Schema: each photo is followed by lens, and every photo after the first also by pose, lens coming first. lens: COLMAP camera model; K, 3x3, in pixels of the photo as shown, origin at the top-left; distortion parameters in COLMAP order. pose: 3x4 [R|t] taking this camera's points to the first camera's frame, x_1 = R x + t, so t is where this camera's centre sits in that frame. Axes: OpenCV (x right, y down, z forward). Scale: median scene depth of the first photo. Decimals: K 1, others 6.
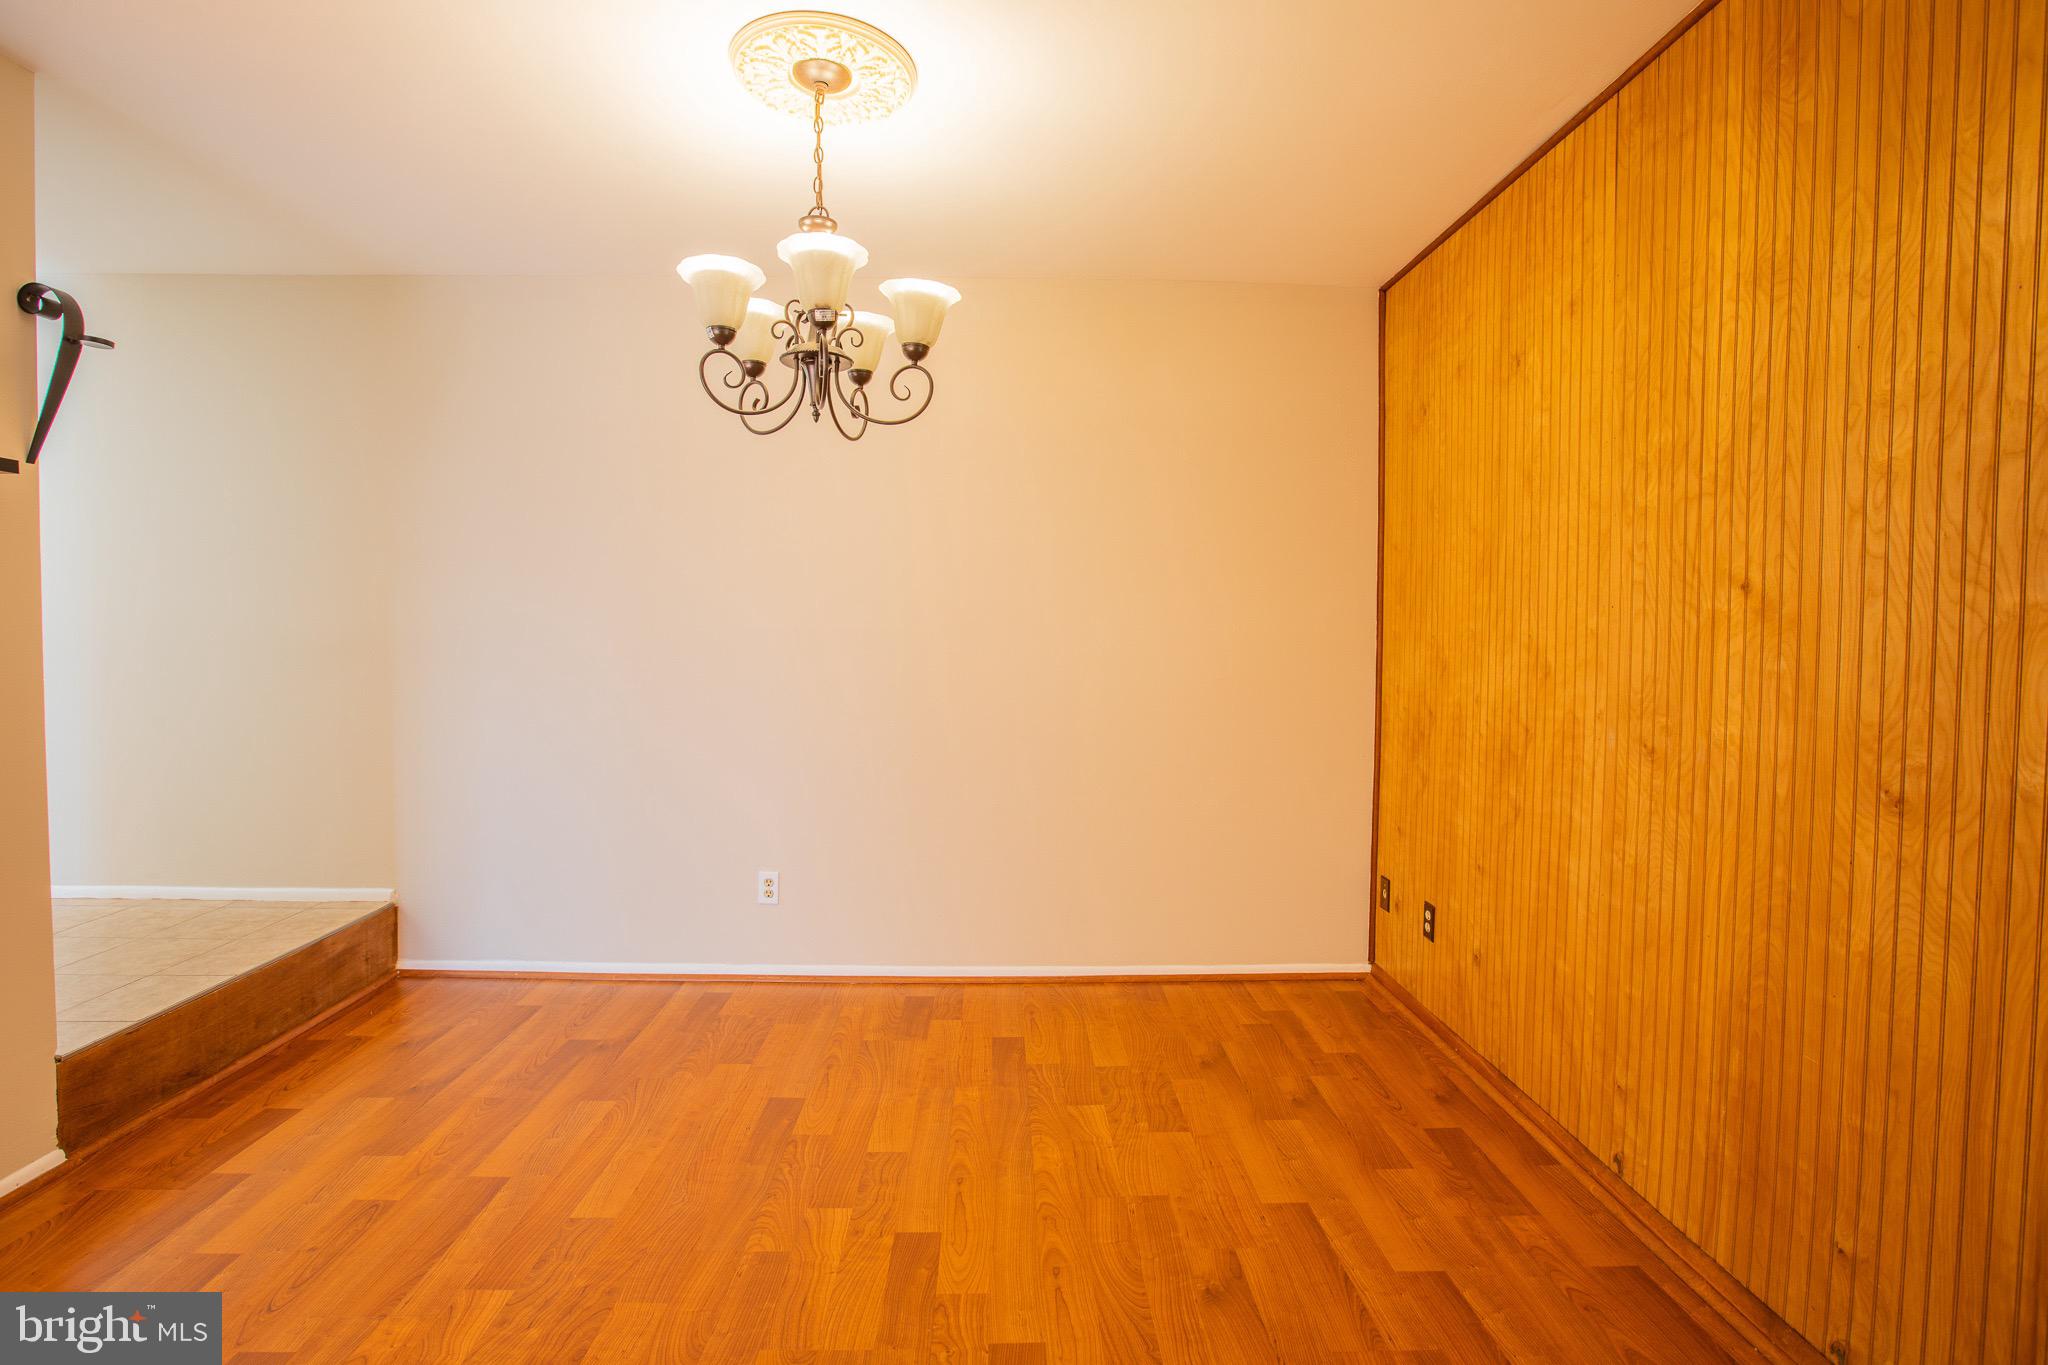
lens RADIAL K [[944.6, 0, 1014.8], [0, 944.6, 664.2], [0, 0, 1]] dist [-0.053532, 0.017088]
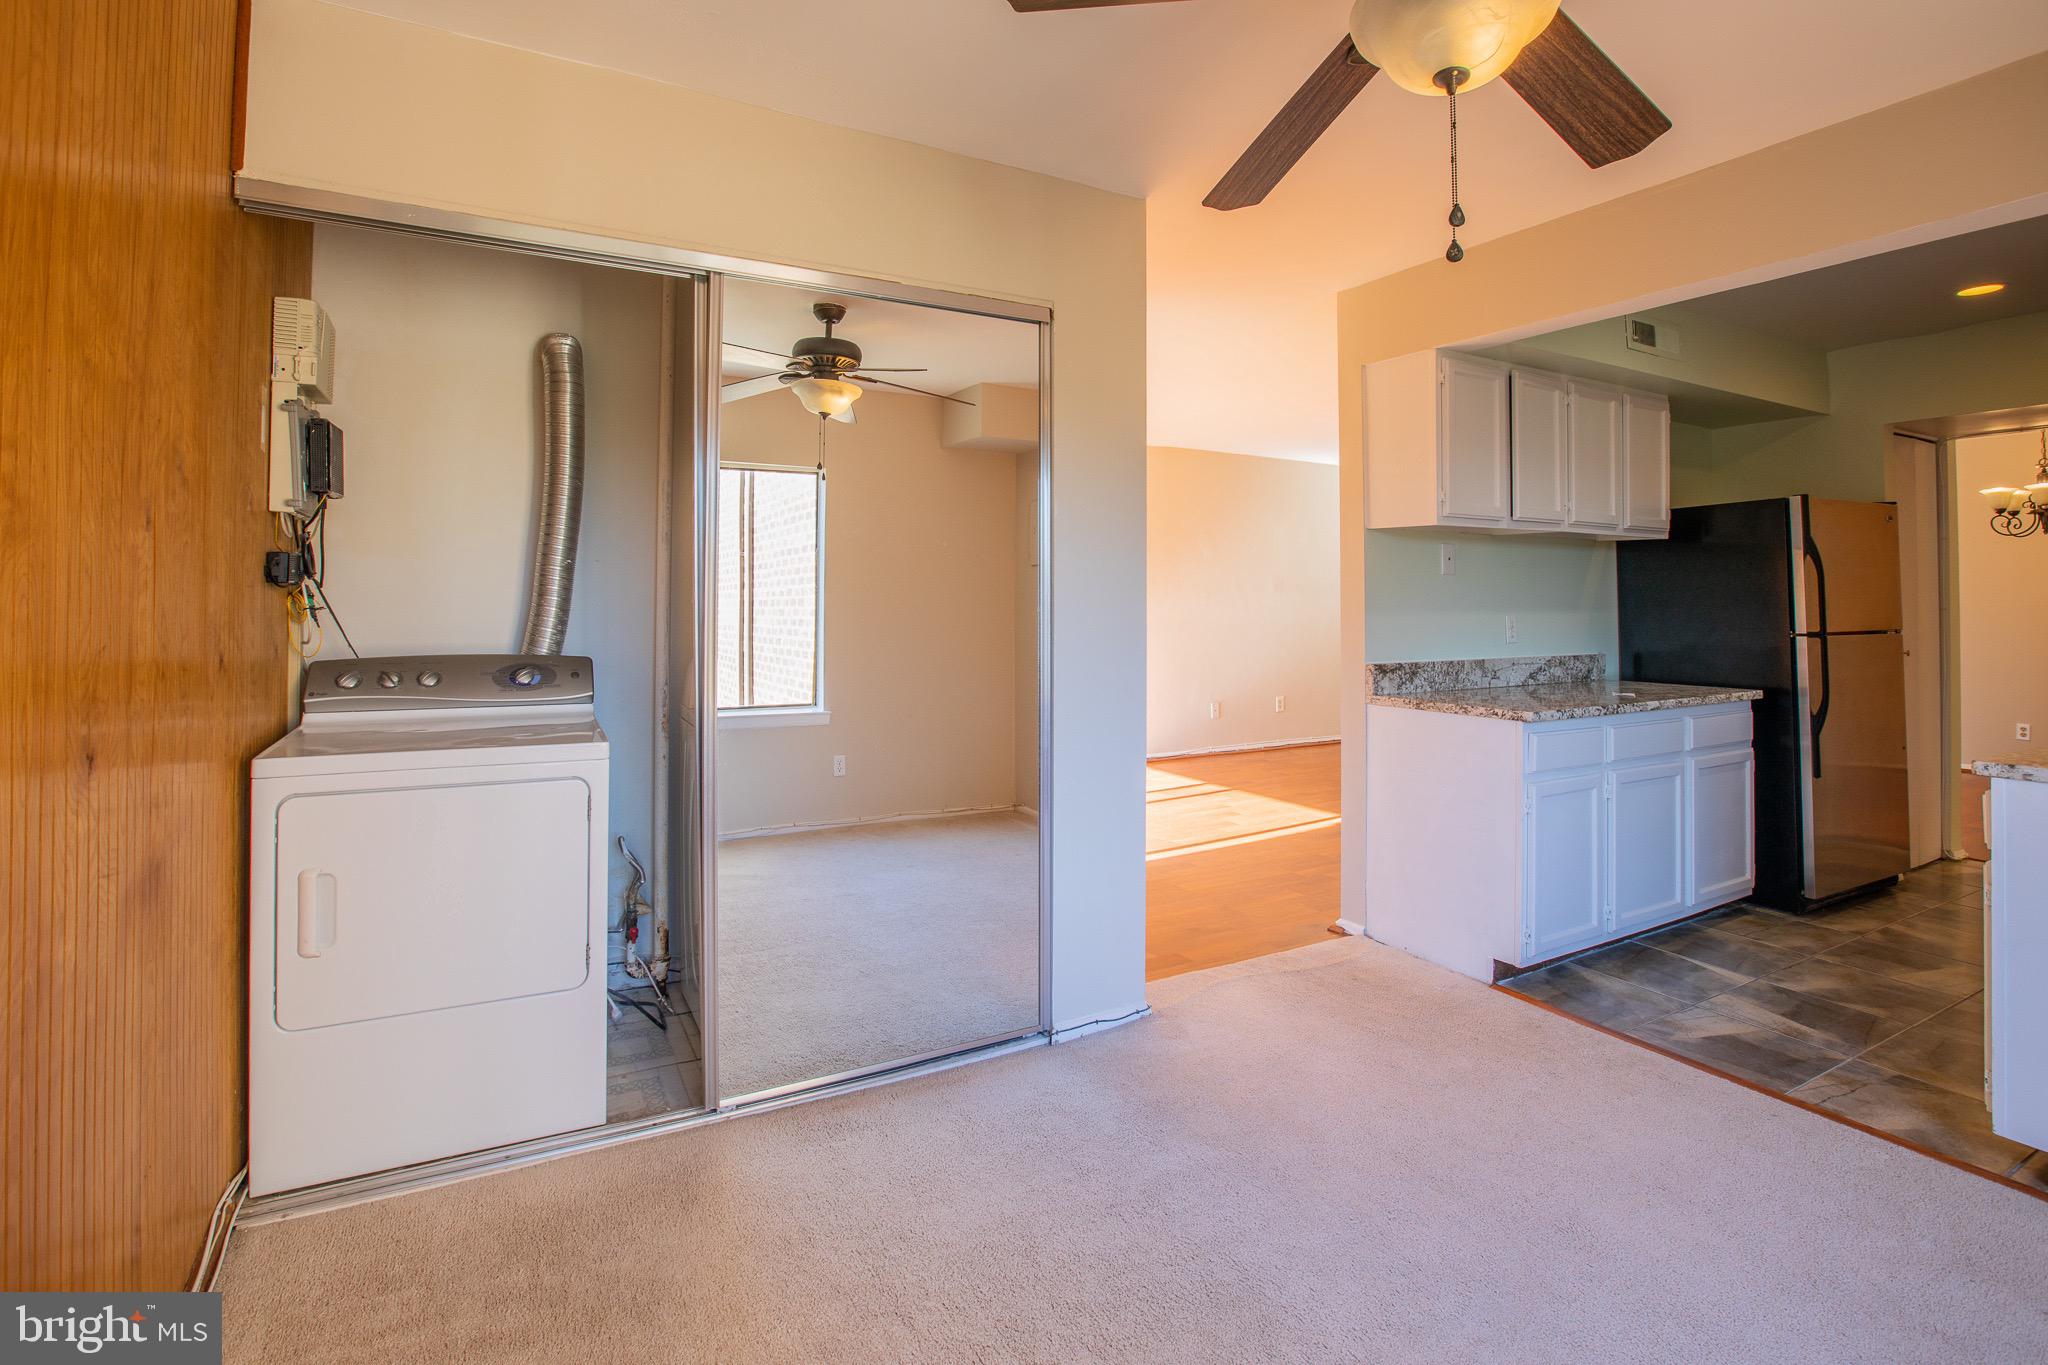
lens RADIAL K [[944.6, 0, 1004.4], [0, 944.6, 594.0], [0, 0, 1]] dist [-0.053532, 0.017088]
pose [[0.454411, -0.013374, -0.890692, 0.708222], [-0.024094, 0.999337, -0.027298, 0.063225], [0.890466, 0.033864, 0.453787, -2.712962]]
